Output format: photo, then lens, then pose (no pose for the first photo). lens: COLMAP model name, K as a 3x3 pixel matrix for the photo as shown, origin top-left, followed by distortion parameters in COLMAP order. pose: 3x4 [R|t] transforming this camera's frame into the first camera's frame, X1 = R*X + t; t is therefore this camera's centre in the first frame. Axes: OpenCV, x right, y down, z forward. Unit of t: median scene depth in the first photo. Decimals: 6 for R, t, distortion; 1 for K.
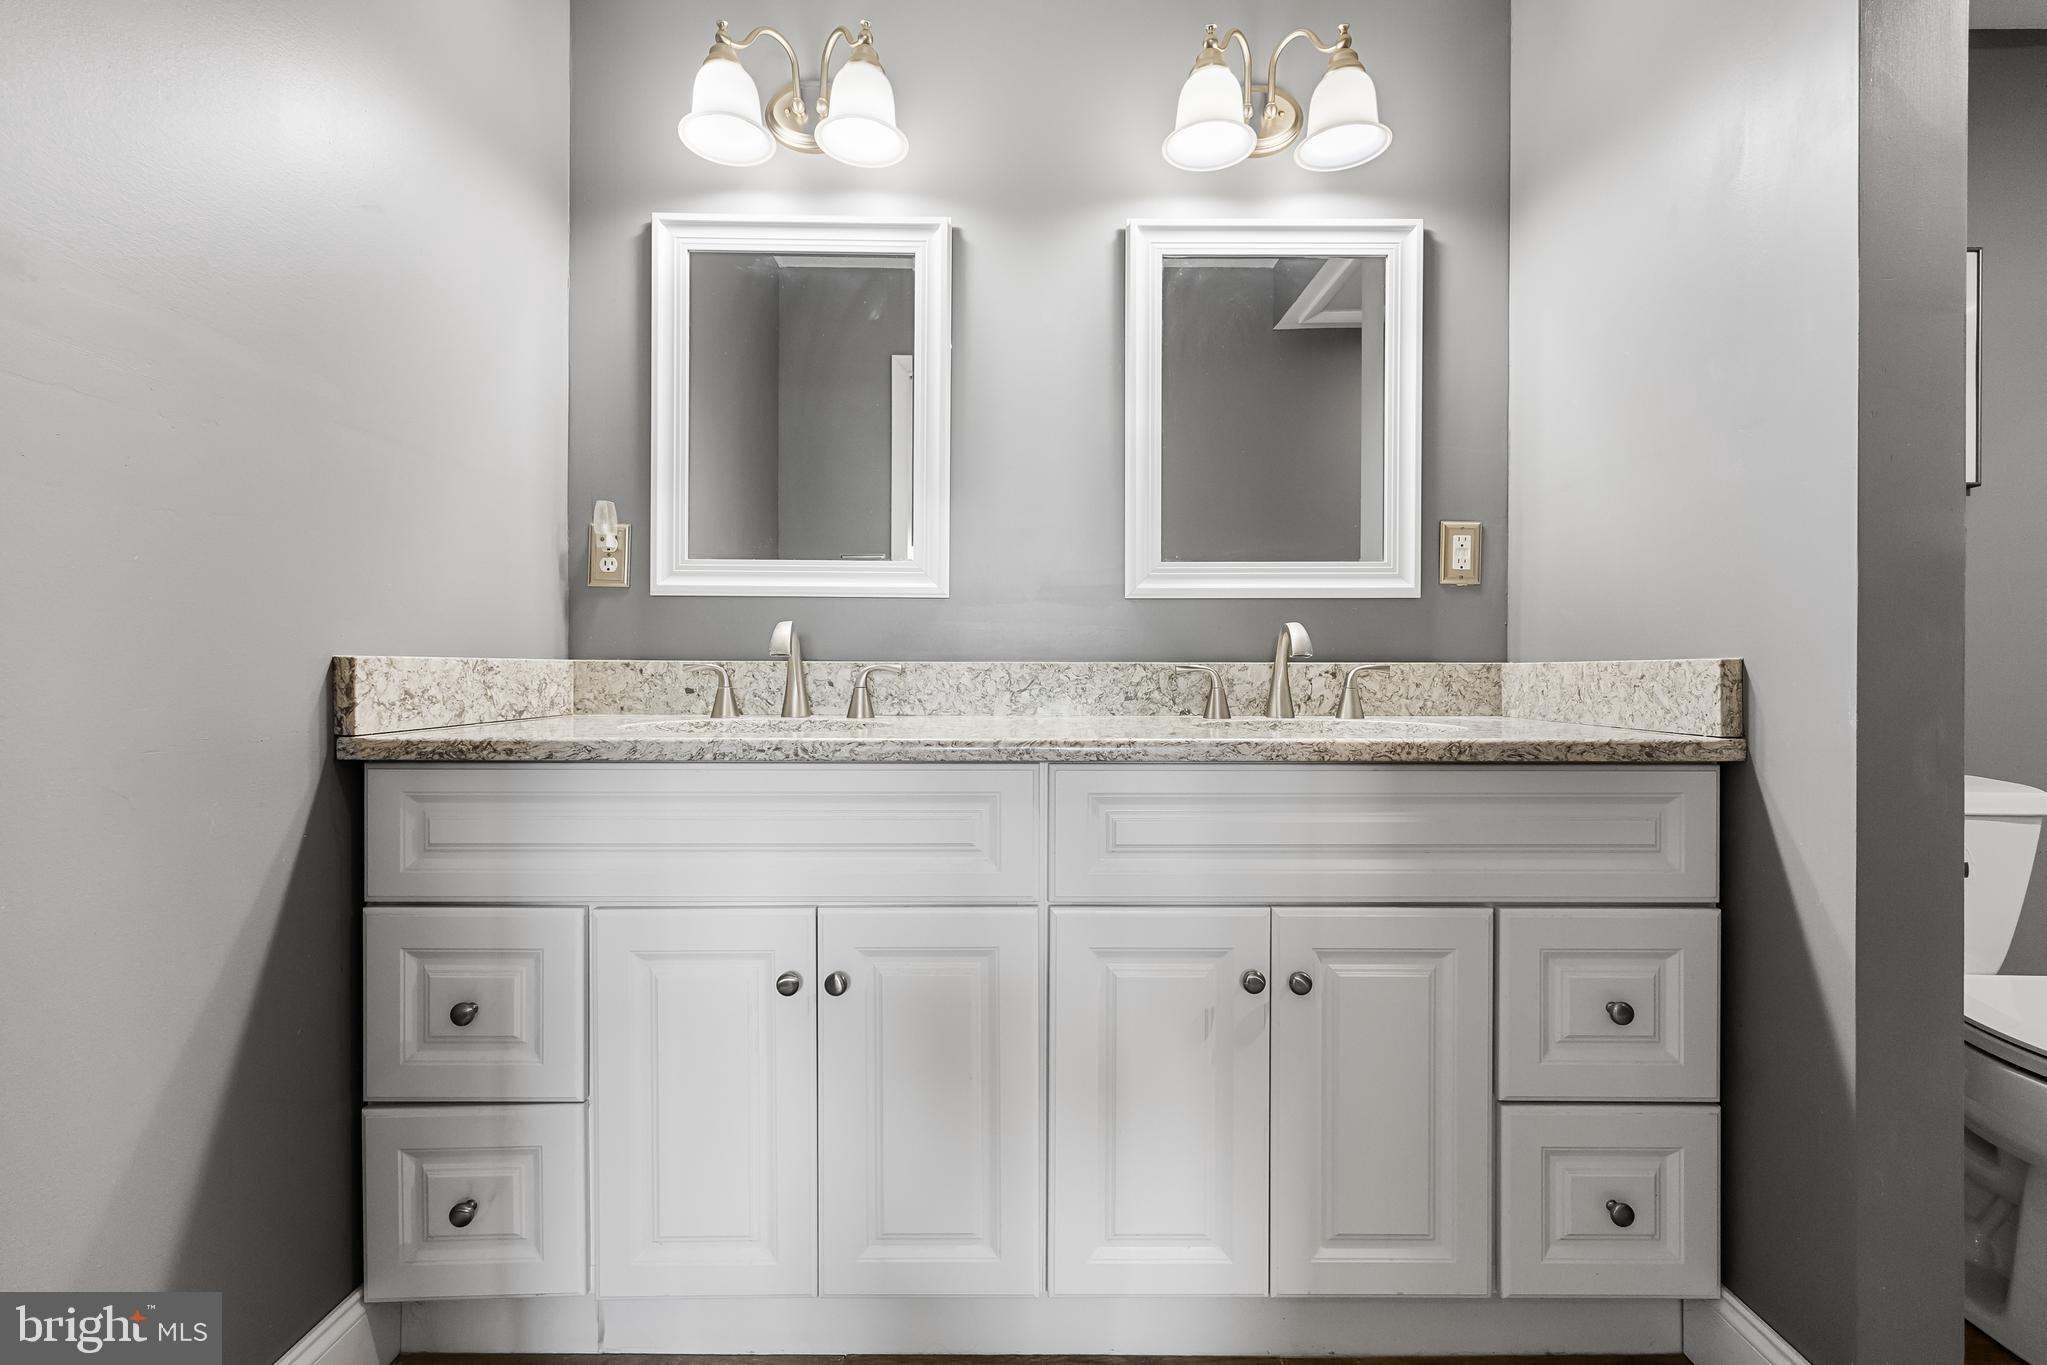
lens RADIAL K [[874.5, 0, 1024.6], [0, 874.5, 673.0], [0, 0, 1]] dist [0.001473, 0.000057]
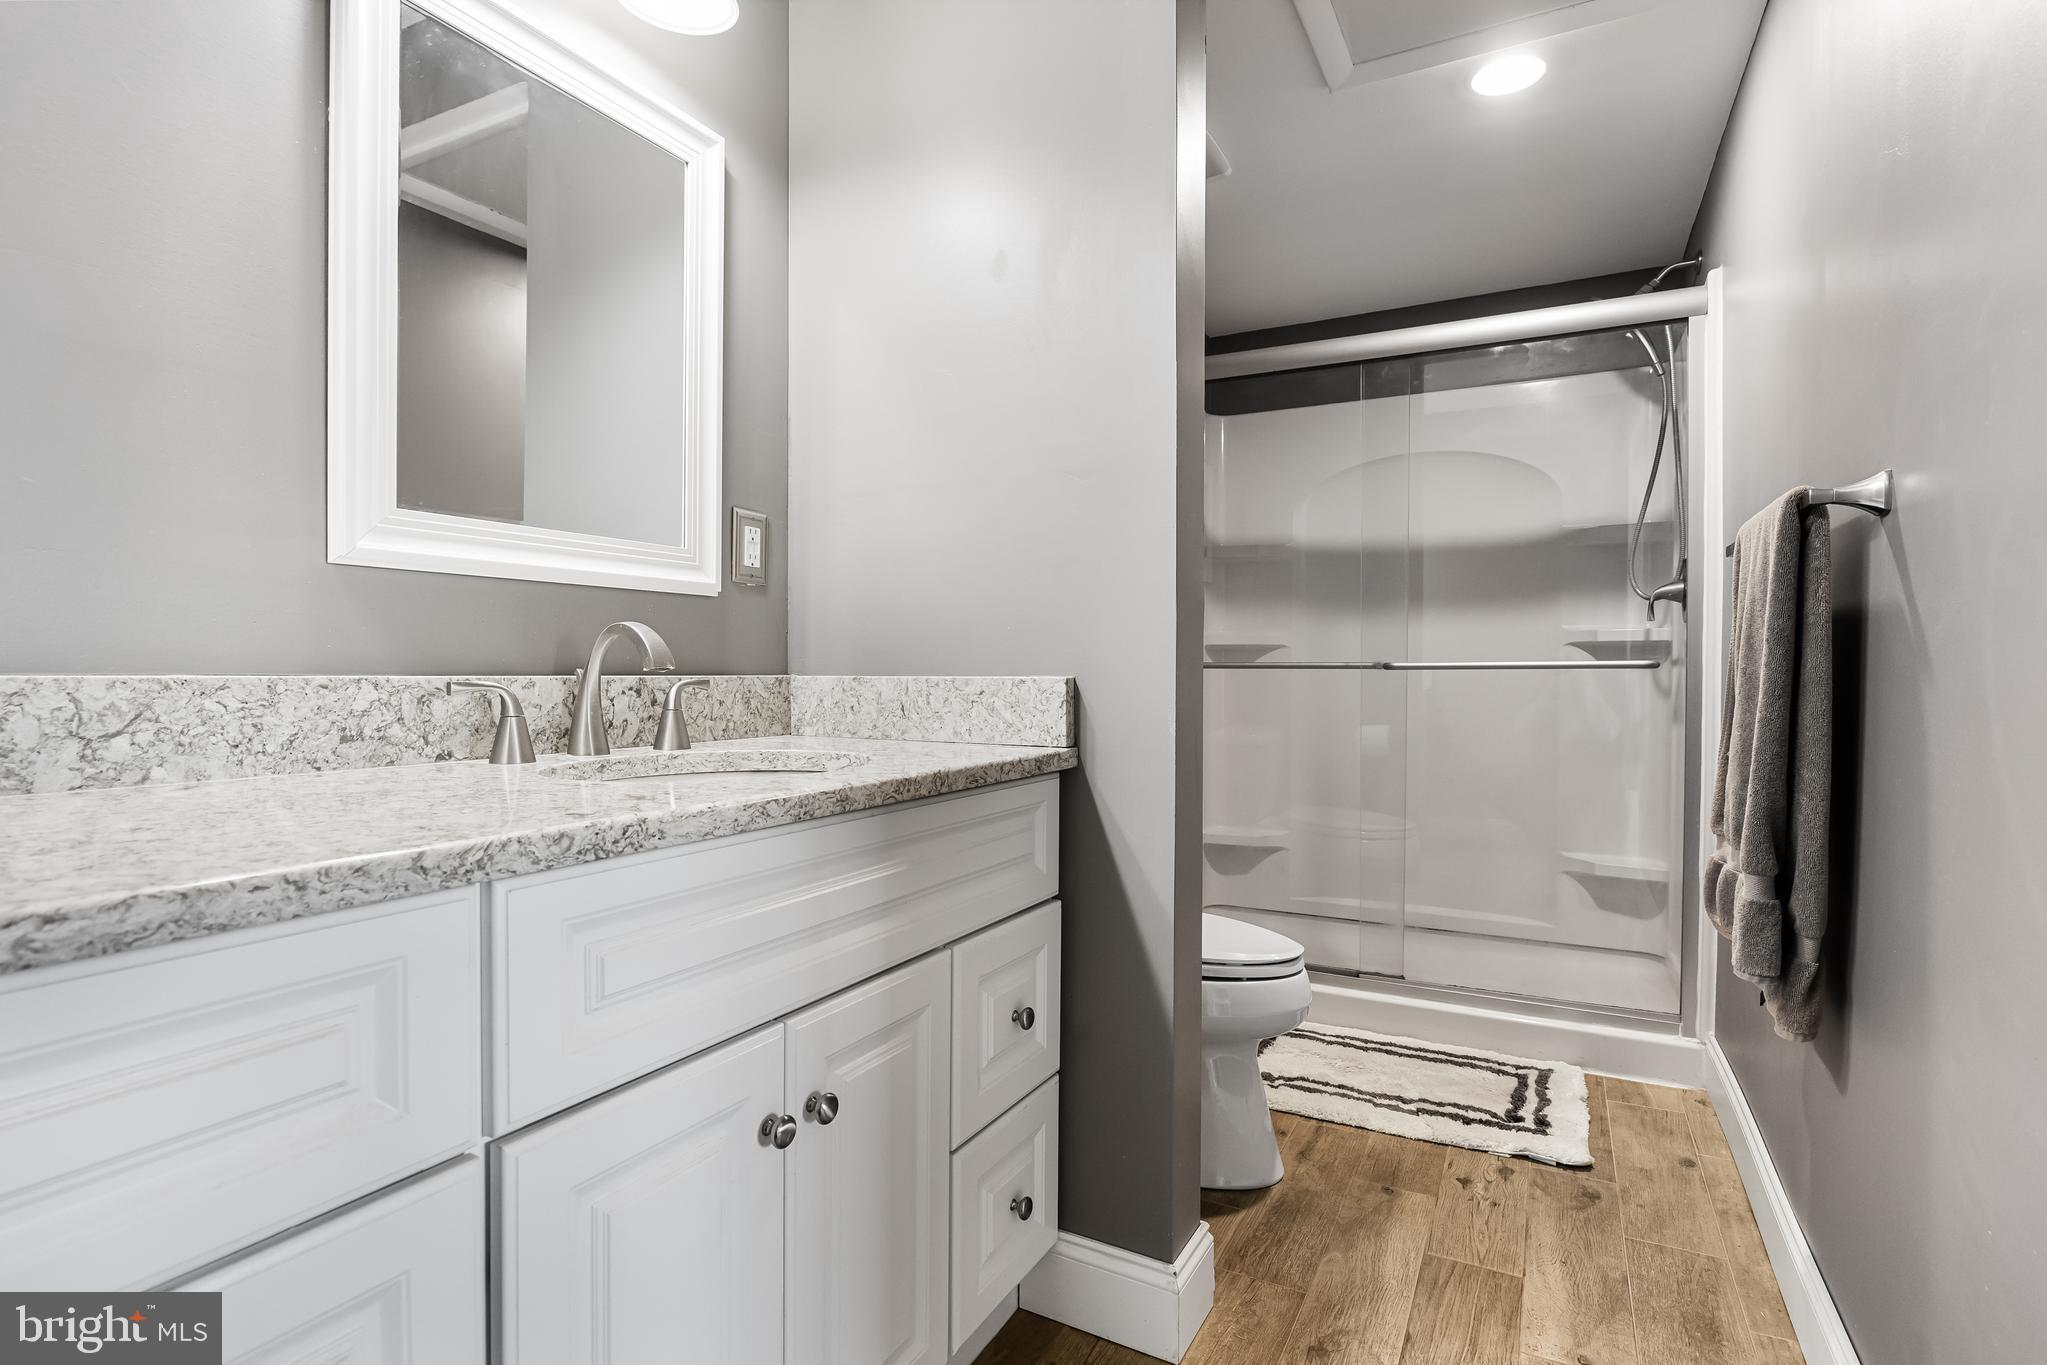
lens RADIAL K [[1000.7, 0, 1029.1], [0, 1000.7, 688.6], [0, 0, 1]] dist [-0.009920, 0.000089]
pose [[0.473911, -0.013531, 0.880469, -0.253287], [-0.002329, 0.999859, 0.016620, -0.016382], [-0.880570, -0.009927, 0.473813, 0.313162]]
